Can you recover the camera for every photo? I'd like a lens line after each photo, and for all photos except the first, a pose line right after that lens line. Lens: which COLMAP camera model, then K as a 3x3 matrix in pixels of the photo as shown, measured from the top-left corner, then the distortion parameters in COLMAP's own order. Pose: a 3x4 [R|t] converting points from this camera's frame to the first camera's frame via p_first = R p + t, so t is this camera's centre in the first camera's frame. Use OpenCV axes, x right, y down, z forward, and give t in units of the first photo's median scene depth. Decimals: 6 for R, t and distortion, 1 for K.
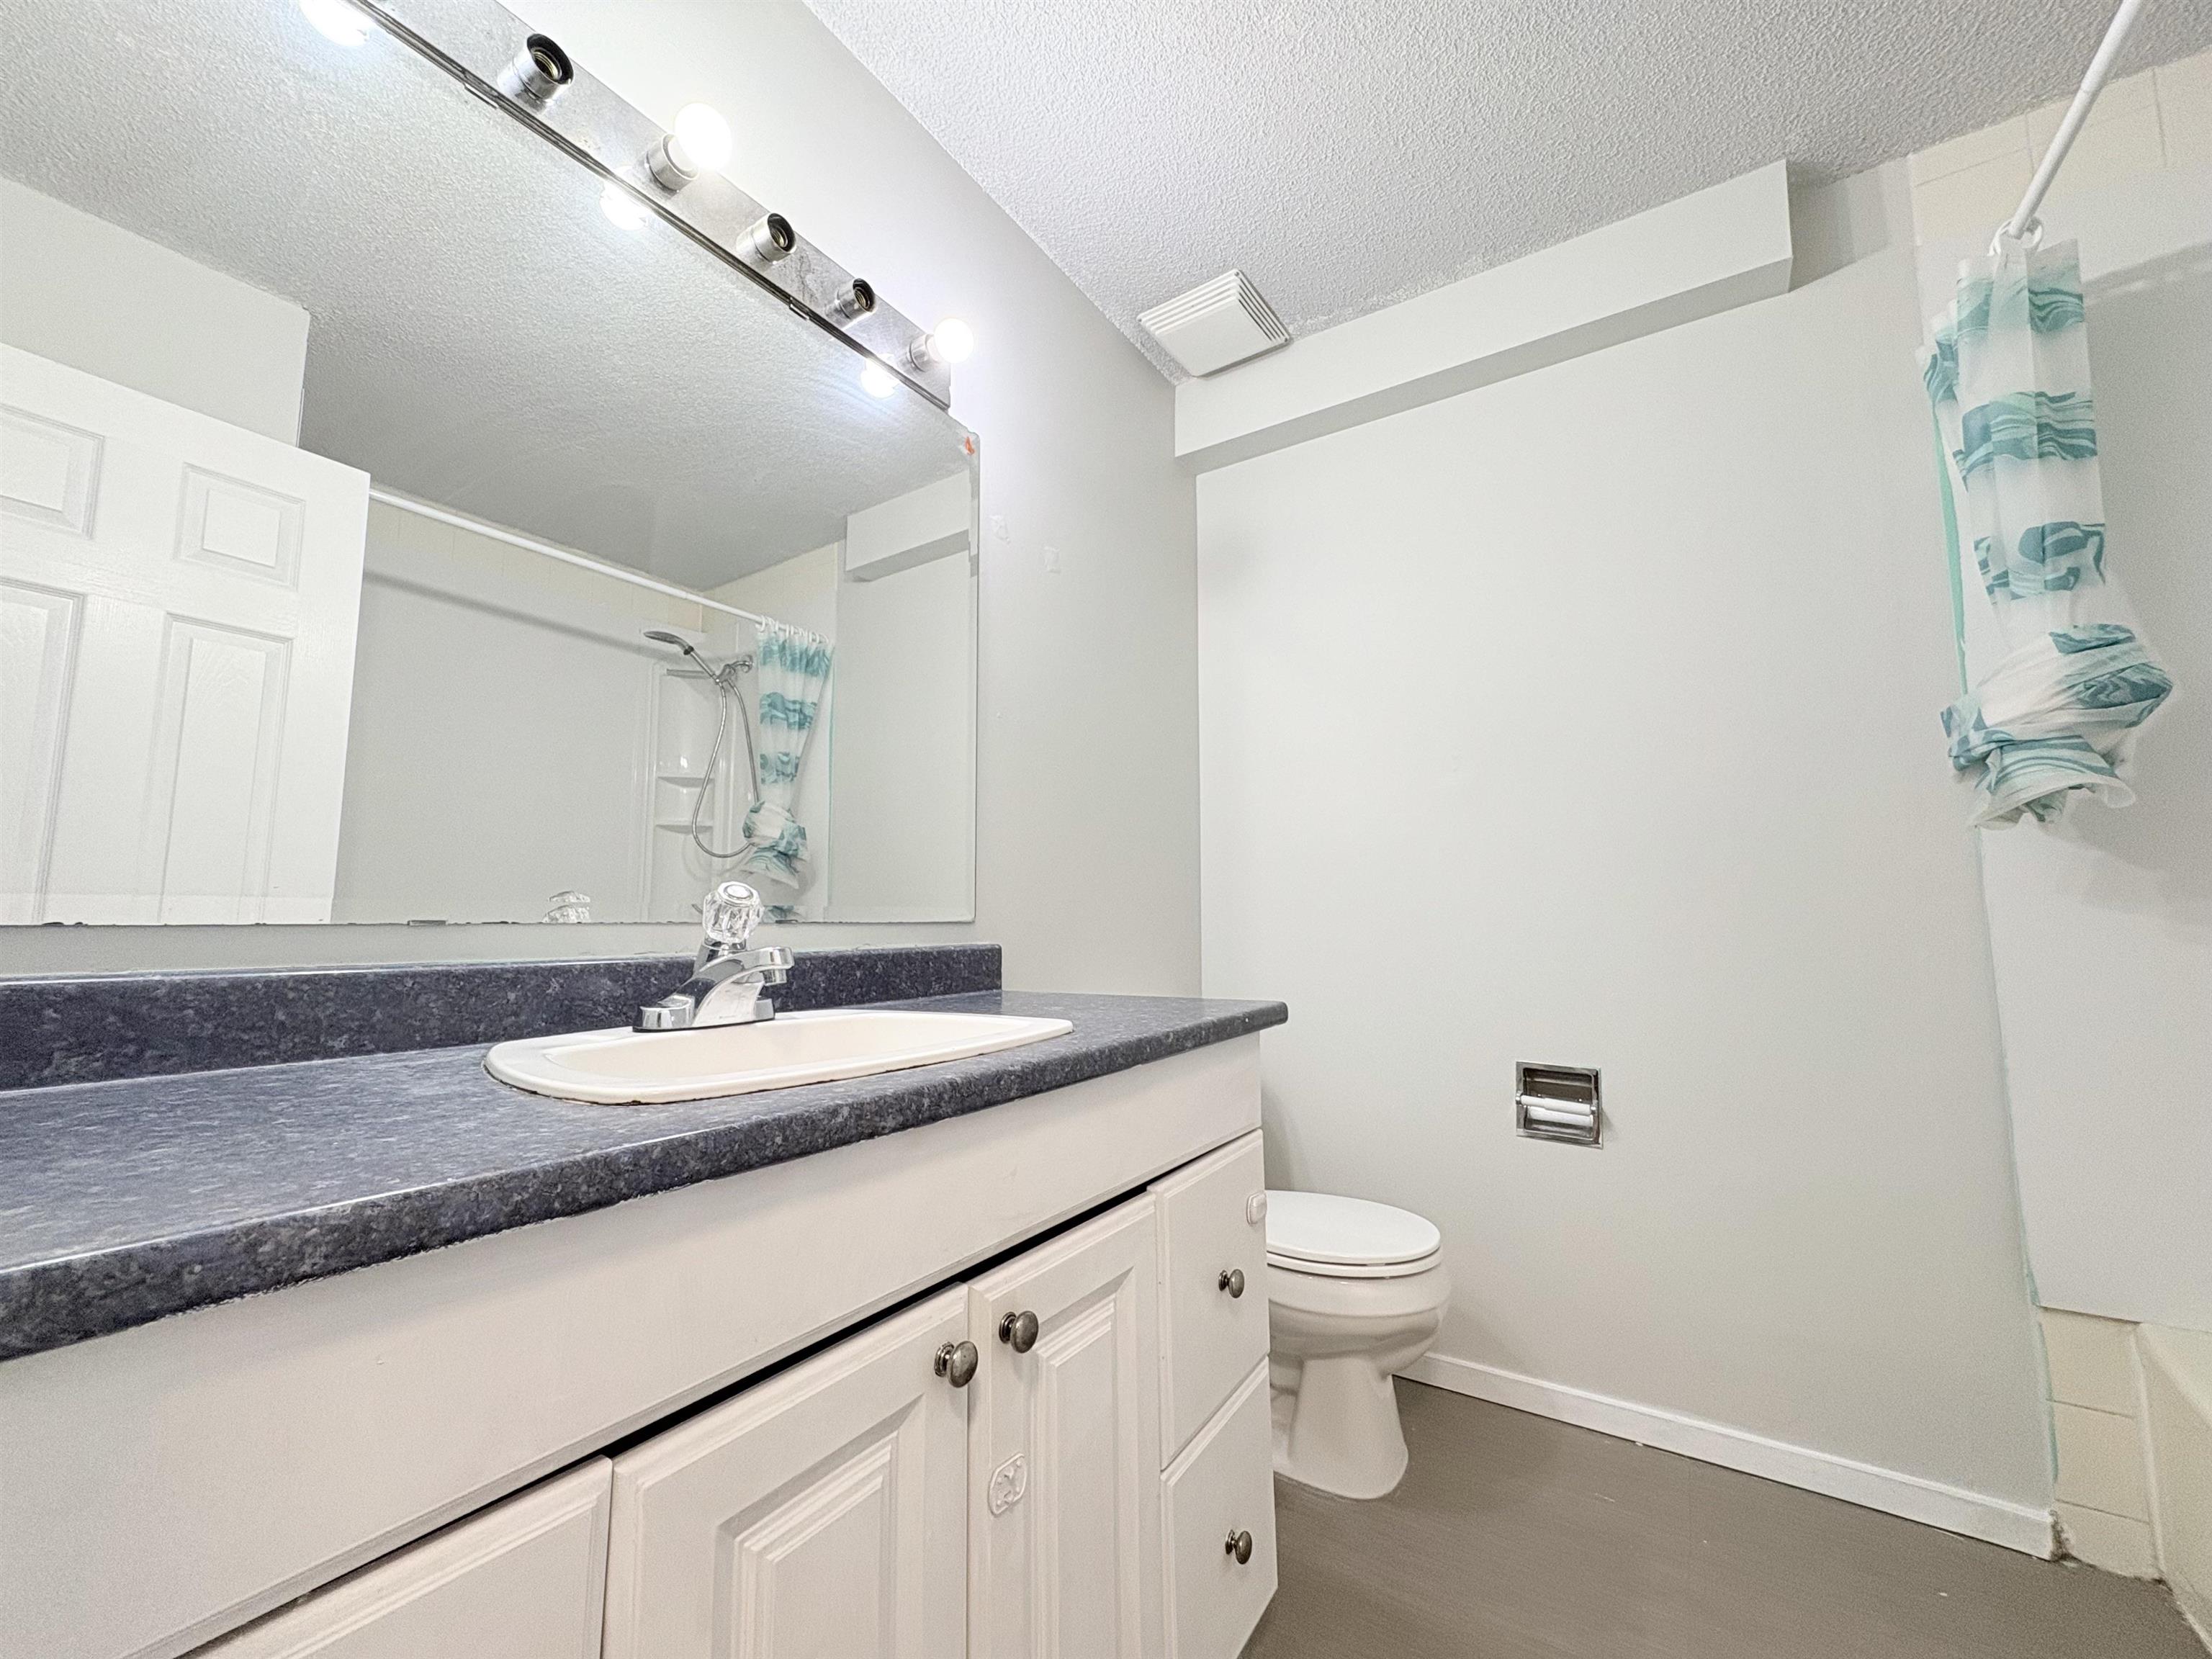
lens RADIAL K [[881.7, 0, 1103.3], [0, 881.7, 828.3], [0, 0, 1]] dist [0.001207, 0.000324]
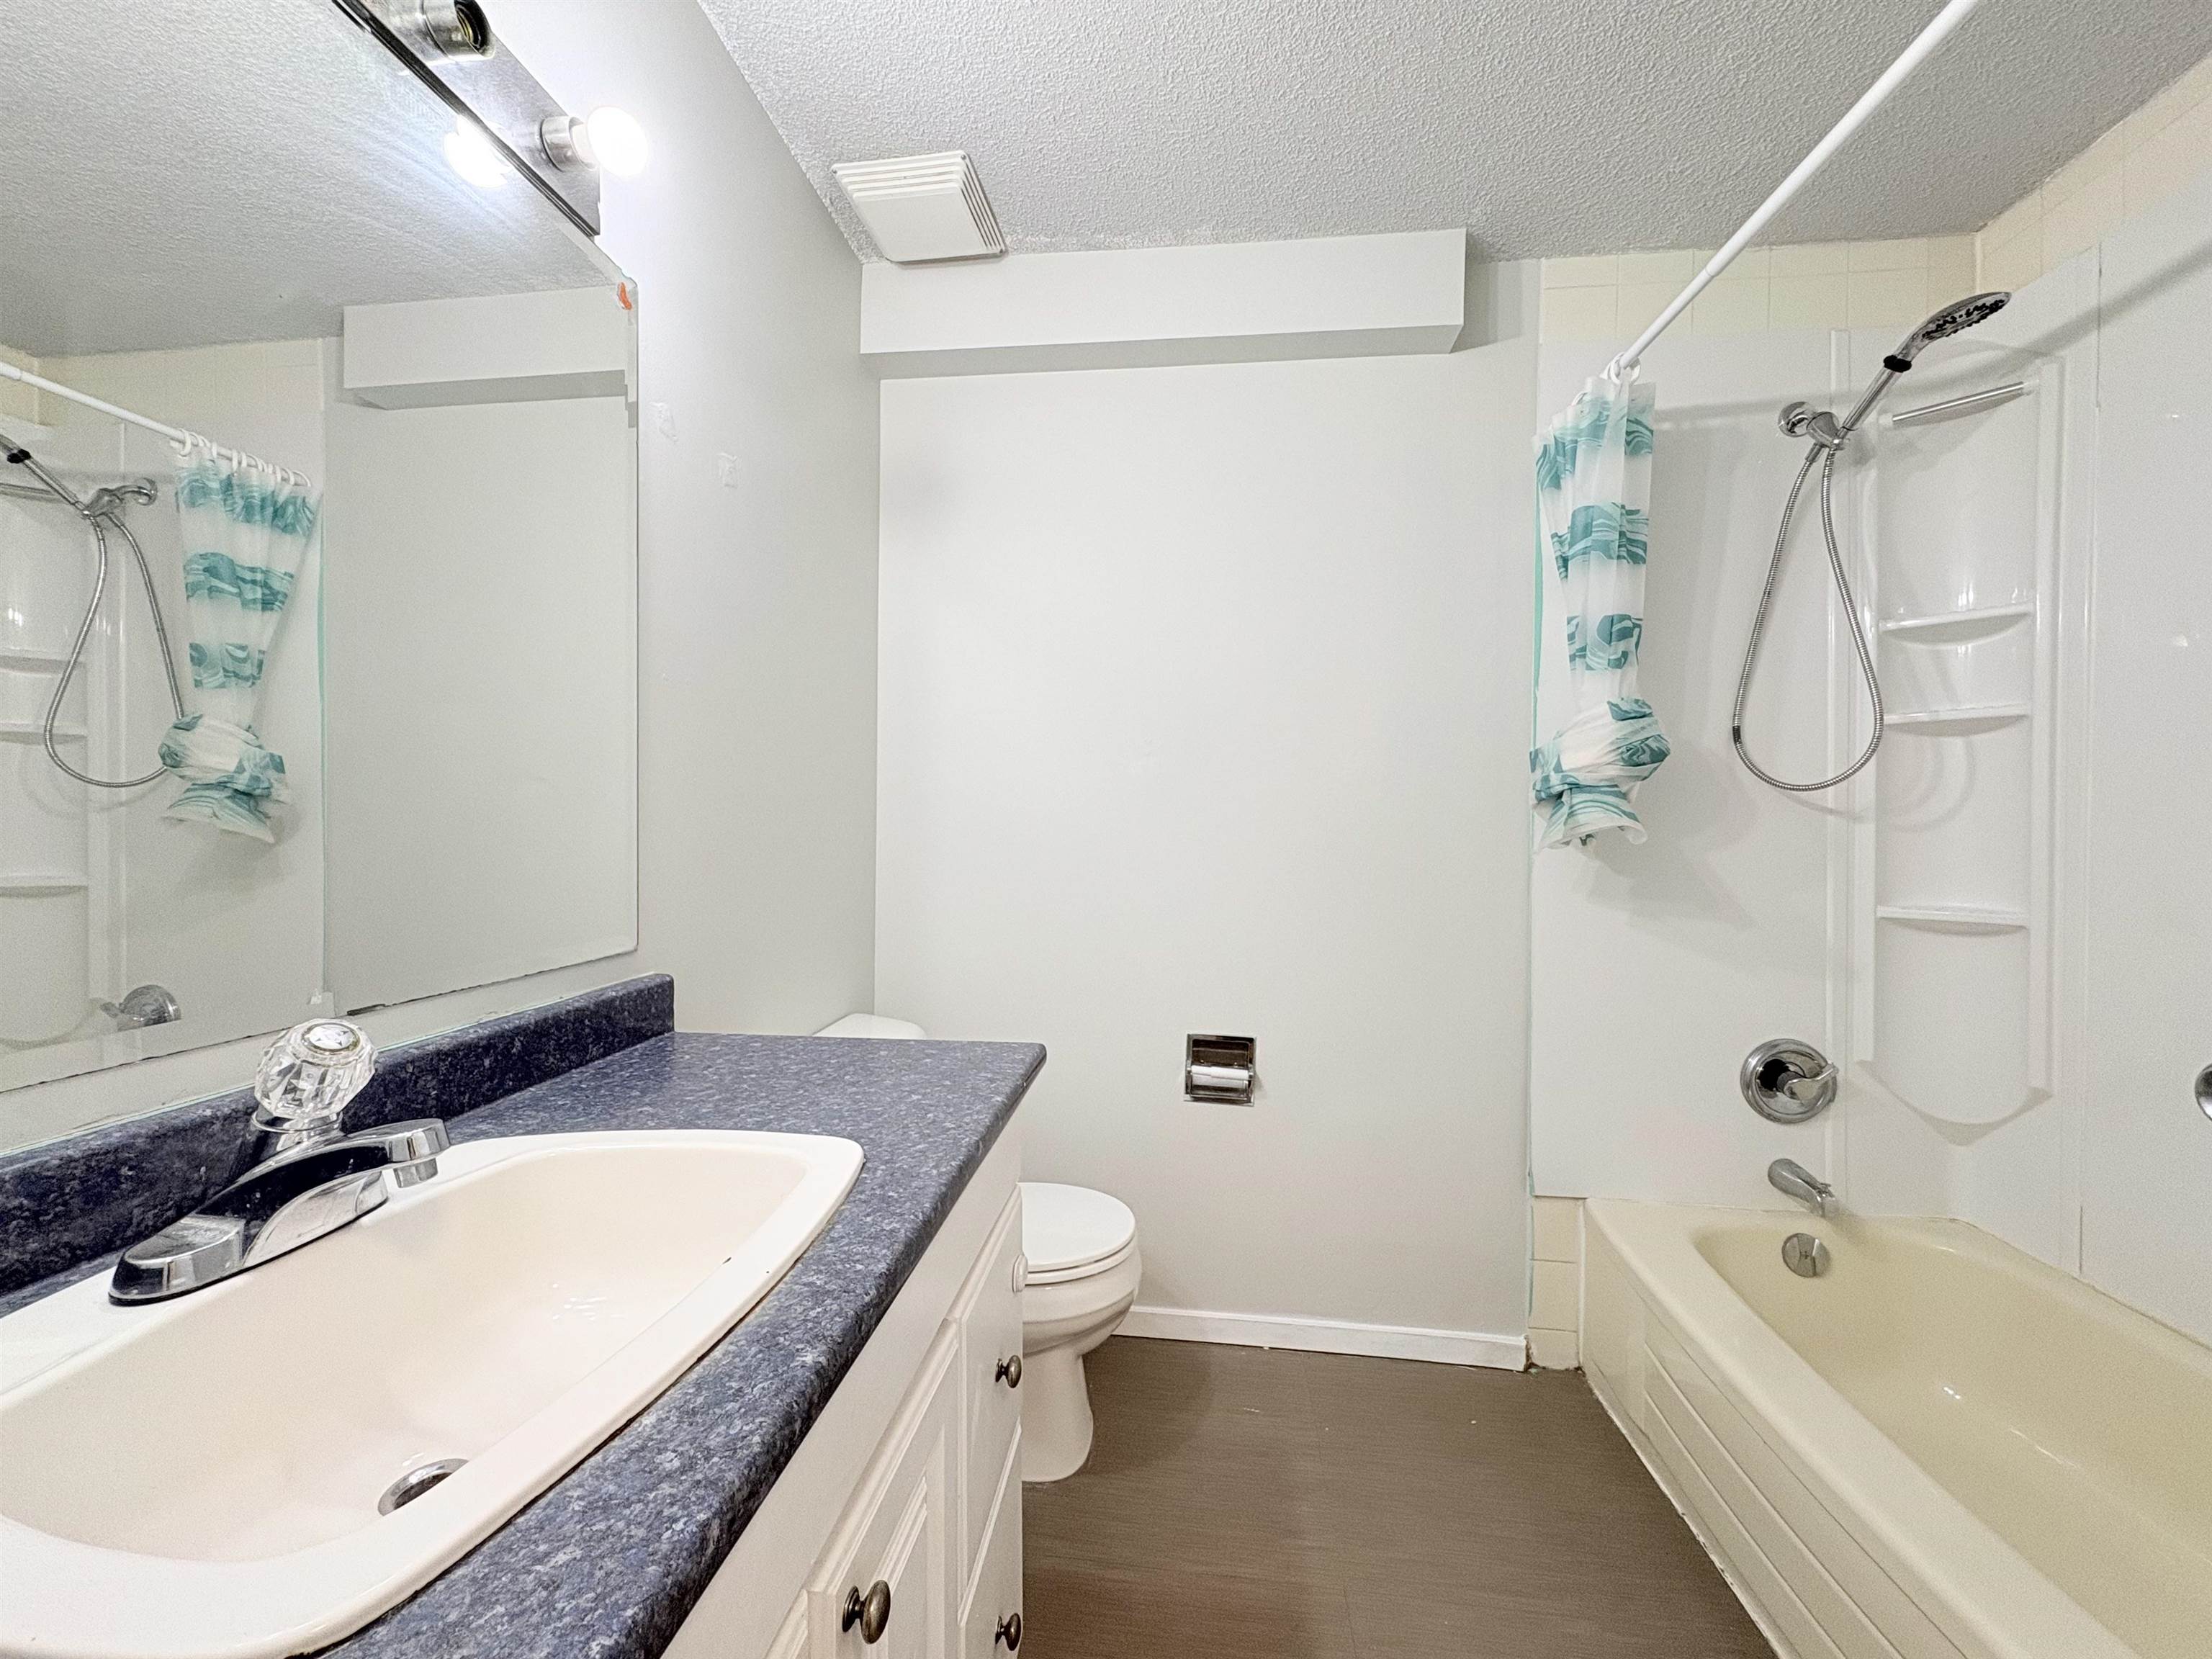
lens RADIAL K [[881.7, 0, 1103.1], [0, 881.7, 830.8], [0, 0, 1]] dist [0.001207, 0.000324]
pose [[0.893962, 0.007642, 0.448078, -0.143271], [-0.060301, 0.992813, 0.103373, -0.115634], [-0.444068, -0.119431, 0.887998, 0.157480]]
